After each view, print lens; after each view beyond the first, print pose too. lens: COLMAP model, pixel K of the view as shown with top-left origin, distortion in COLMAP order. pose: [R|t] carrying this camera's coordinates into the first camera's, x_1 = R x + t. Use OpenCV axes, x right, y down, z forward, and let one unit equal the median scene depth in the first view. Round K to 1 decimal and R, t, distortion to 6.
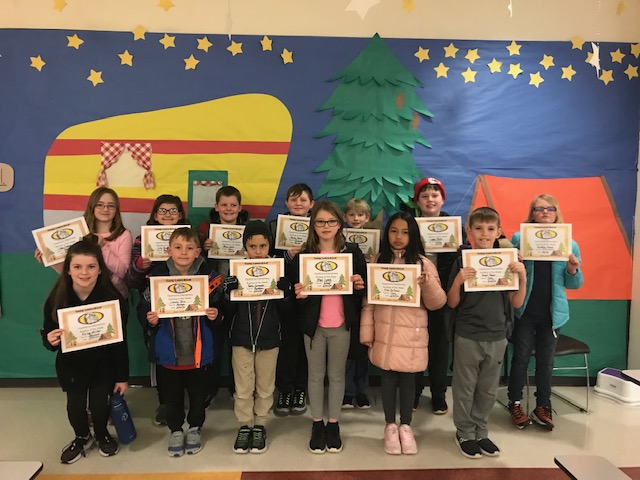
lens RADIAL K [[486.3, 0, 323.6], [0, 486.3, 235.6], [0, 0, 1]] dist [0.007308, 0.003897]
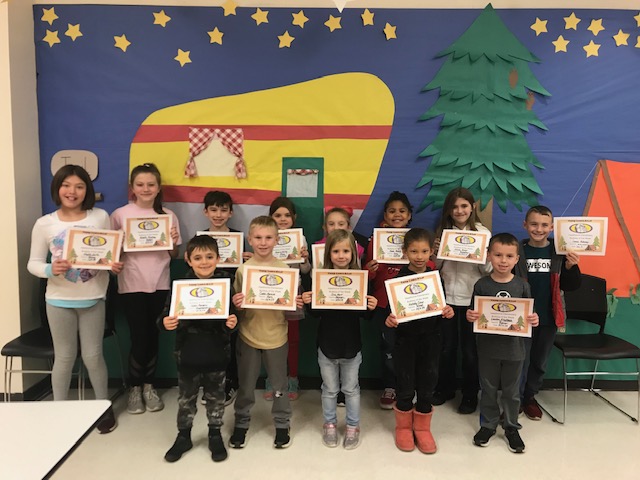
lens RADIAL K [[486.3, 0, 331.4], [0, 486.3, 234.8], [0, 0, 1]] dist [0.007308, 0.003897]
pose [[0.999487, -0.002670, -0.031911, -0.155207], [0.003550, 0.999614, 0.027541, -0.012434], [0.031825, -0.027640, 0.999111, 0.074168]]
